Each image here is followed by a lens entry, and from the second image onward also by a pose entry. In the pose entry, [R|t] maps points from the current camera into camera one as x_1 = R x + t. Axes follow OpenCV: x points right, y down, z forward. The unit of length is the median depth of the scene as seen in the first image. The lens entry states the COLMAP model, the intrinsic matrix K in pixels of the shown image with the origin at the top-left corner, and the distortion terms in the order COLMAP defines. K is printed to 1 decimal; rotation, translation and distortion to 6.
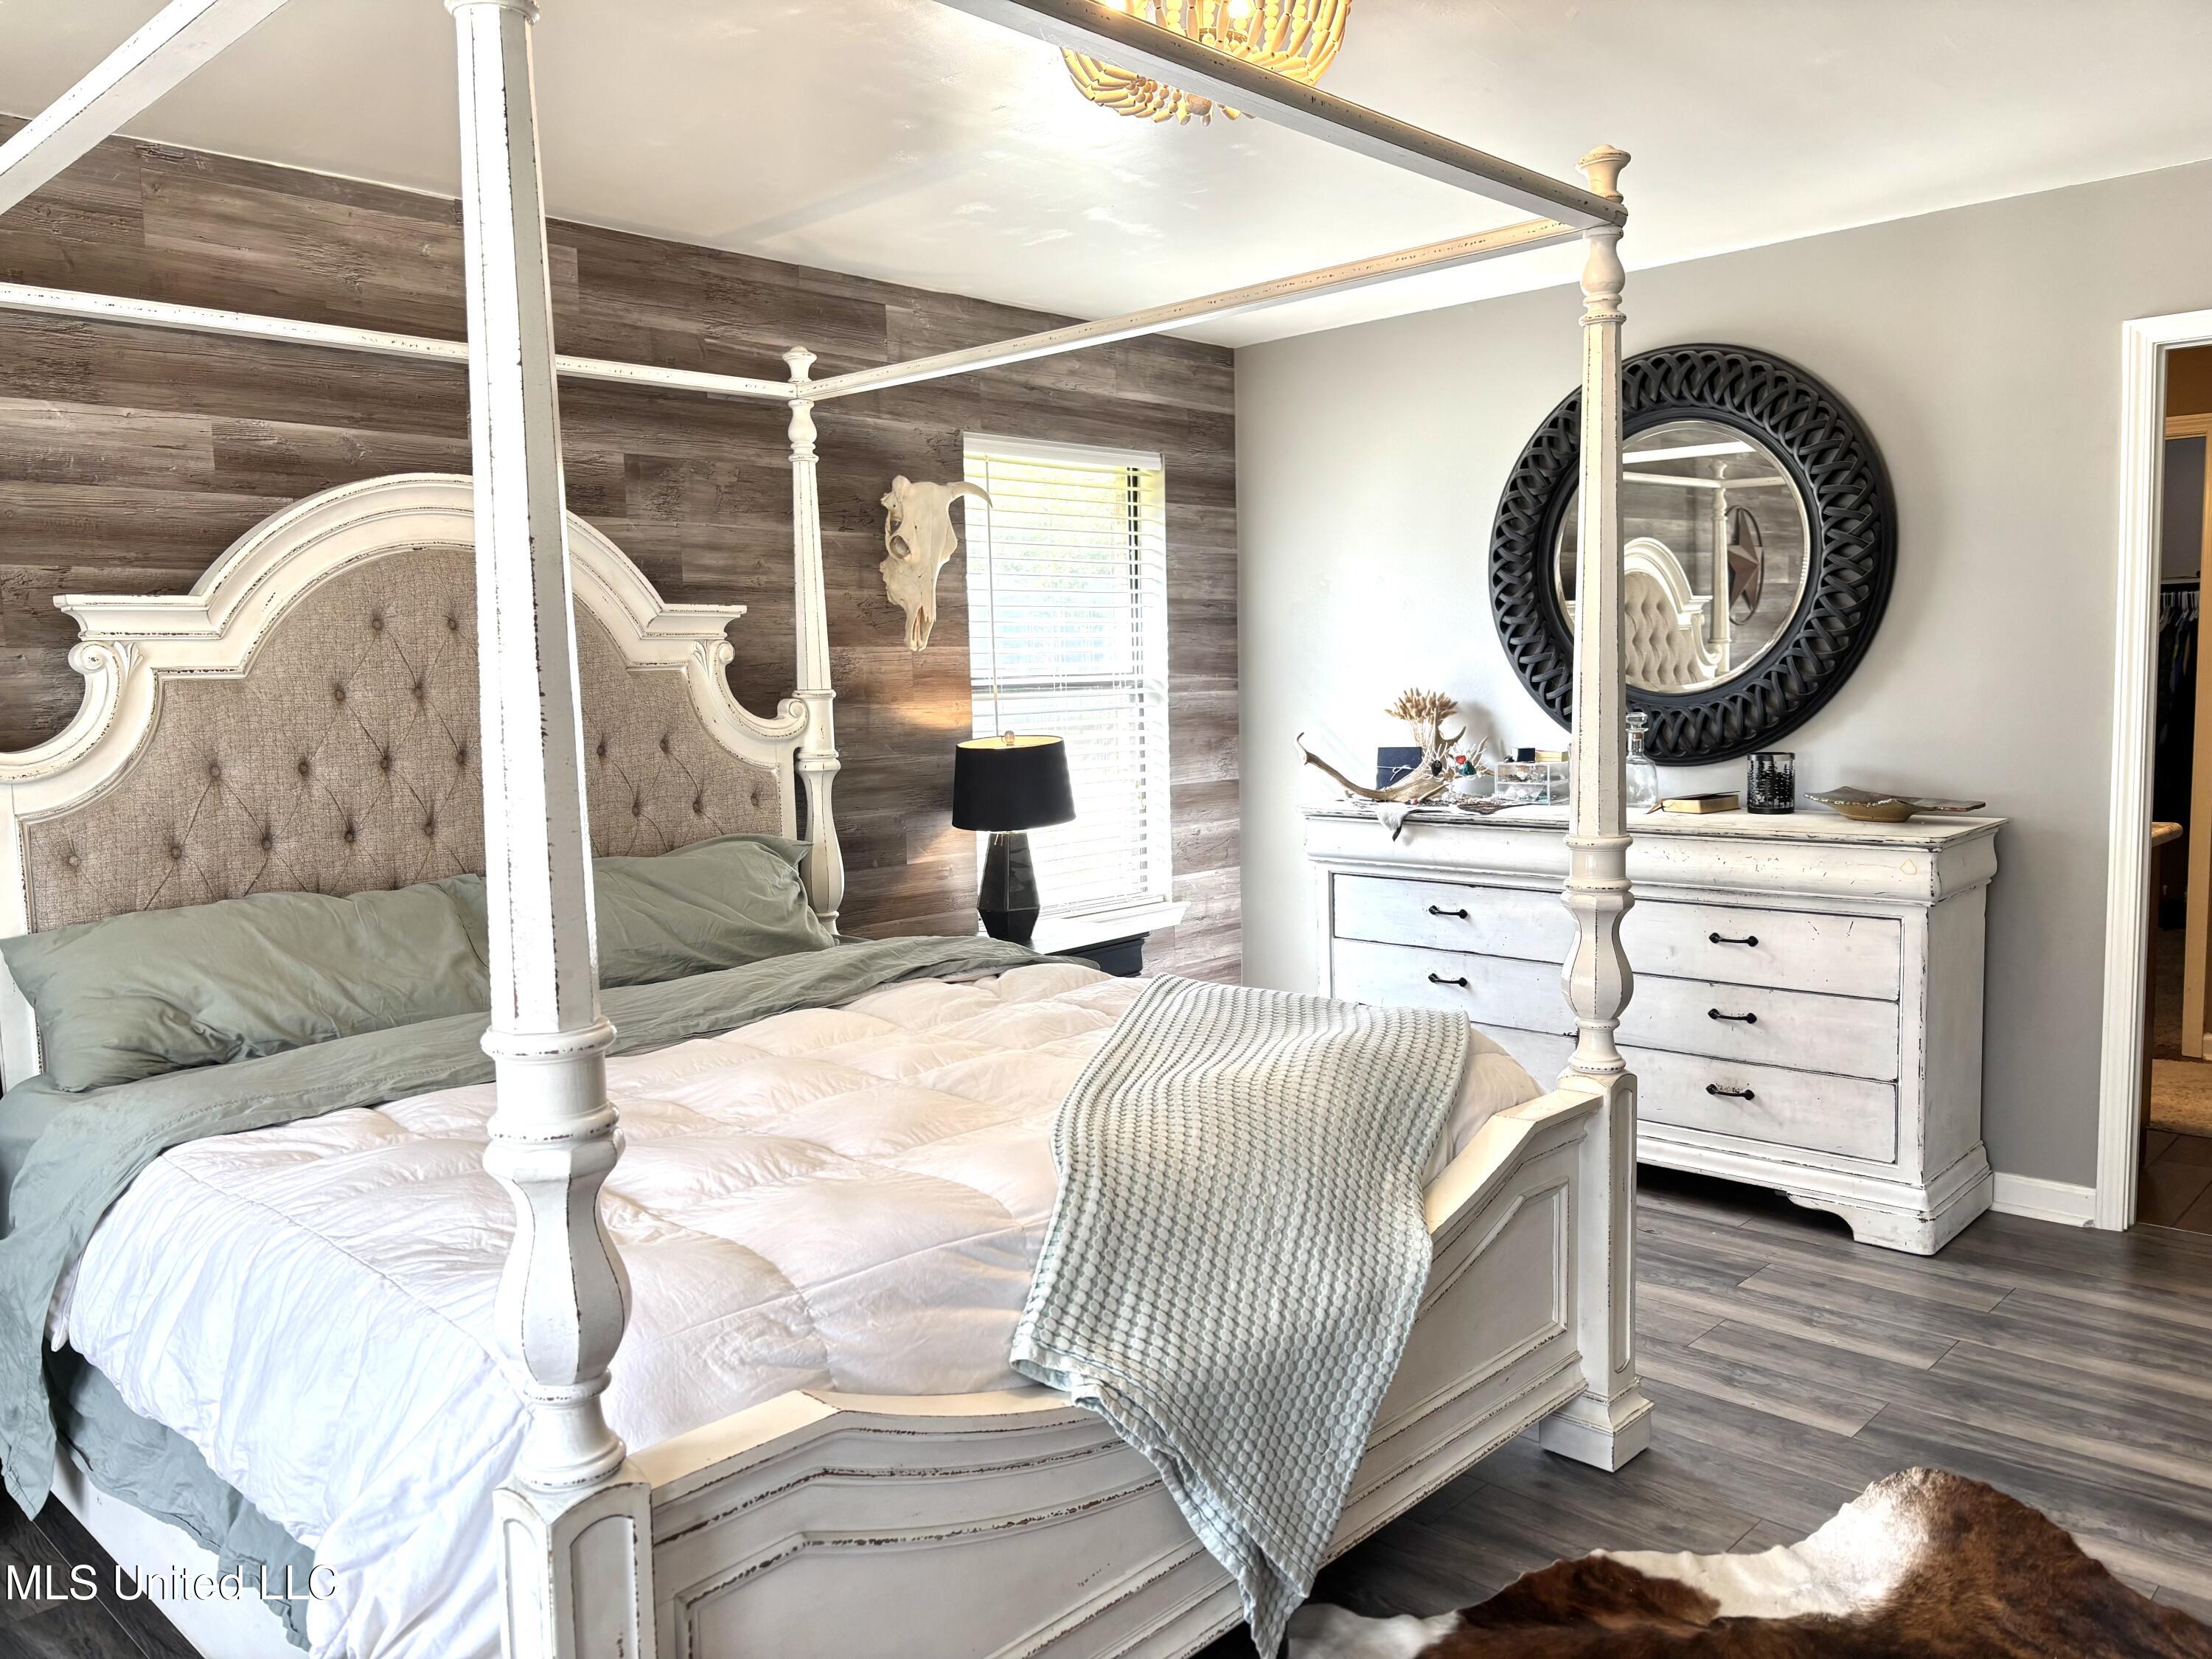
lens RADIAL K [[1680.5, 0, 1109.3], [0, 1680.5, 810.3], [0, 0, 1]] dist [0.039821, -0.051322]
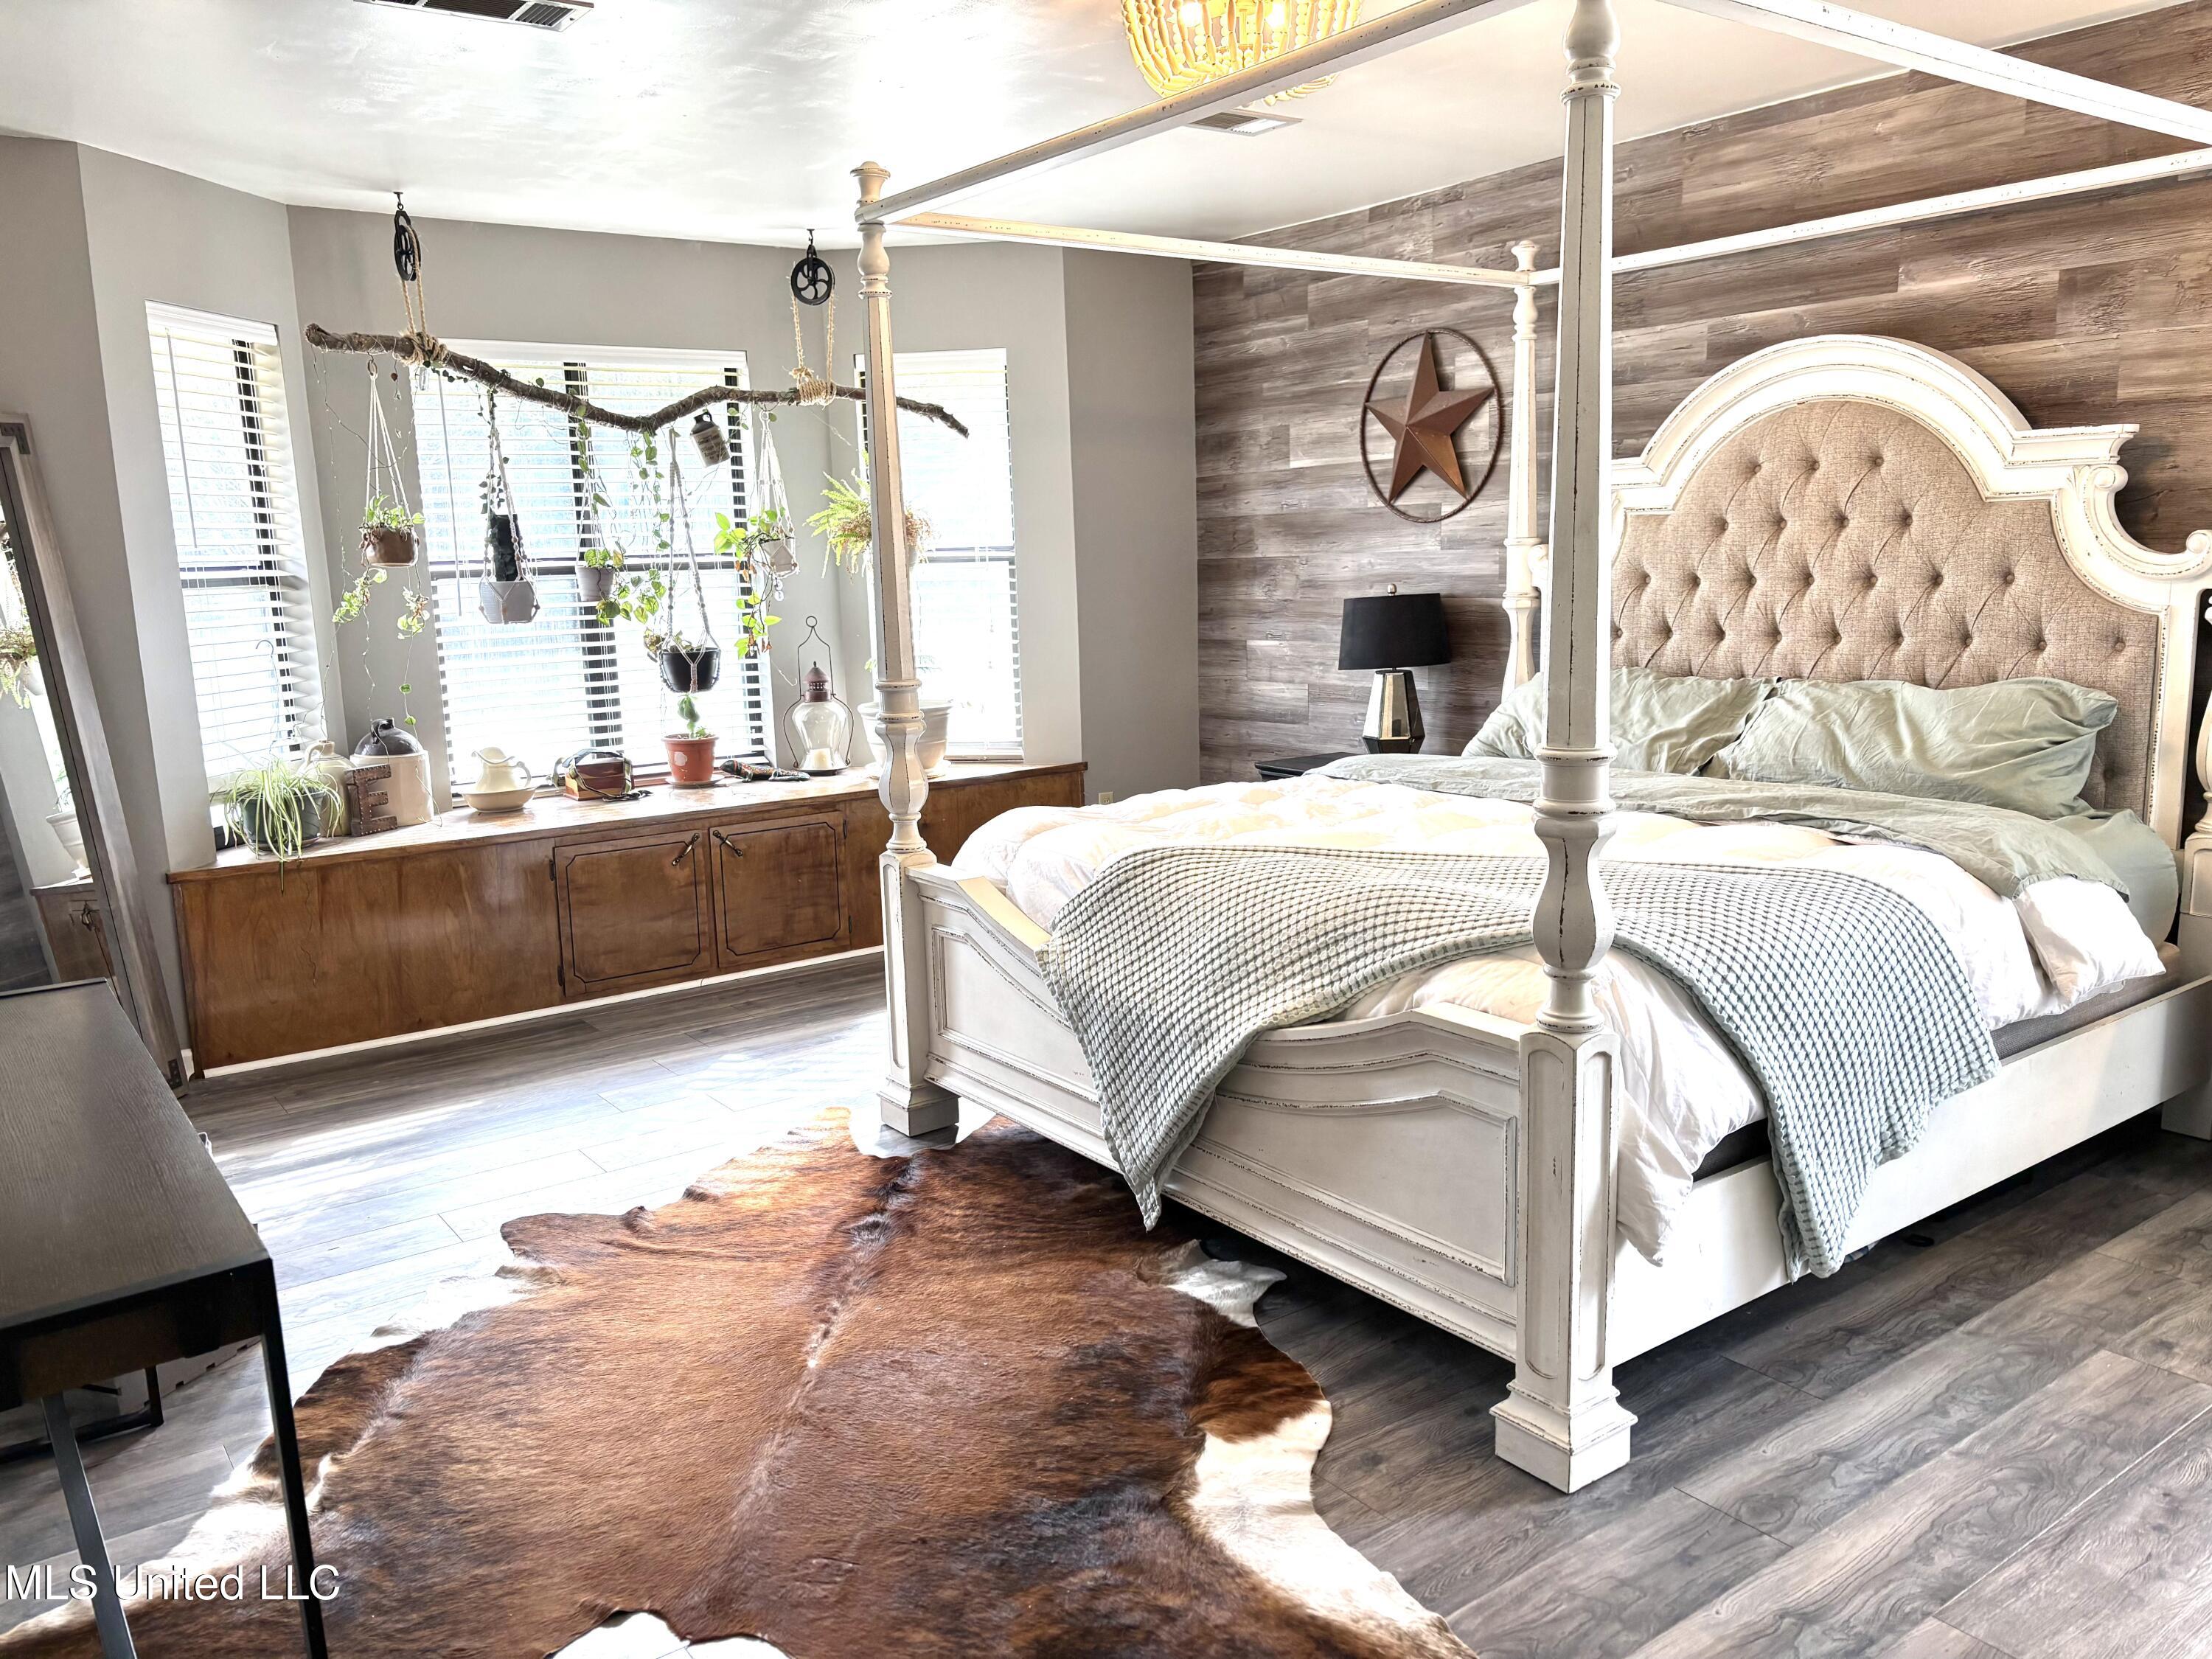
lens RADIAL K [[1680.5, 0, 1108.0], [0, 1680.5, 847.8], [0, 0, 1]] dist [0.039821, -0.051322]
pose [[-0.188414, 0.191041, -0.963329, 0.810711], [-0.062645, 0.976562, 0.205917, -0.055536], [0.980090, 0.099145, -0.172030, 0.673400]]
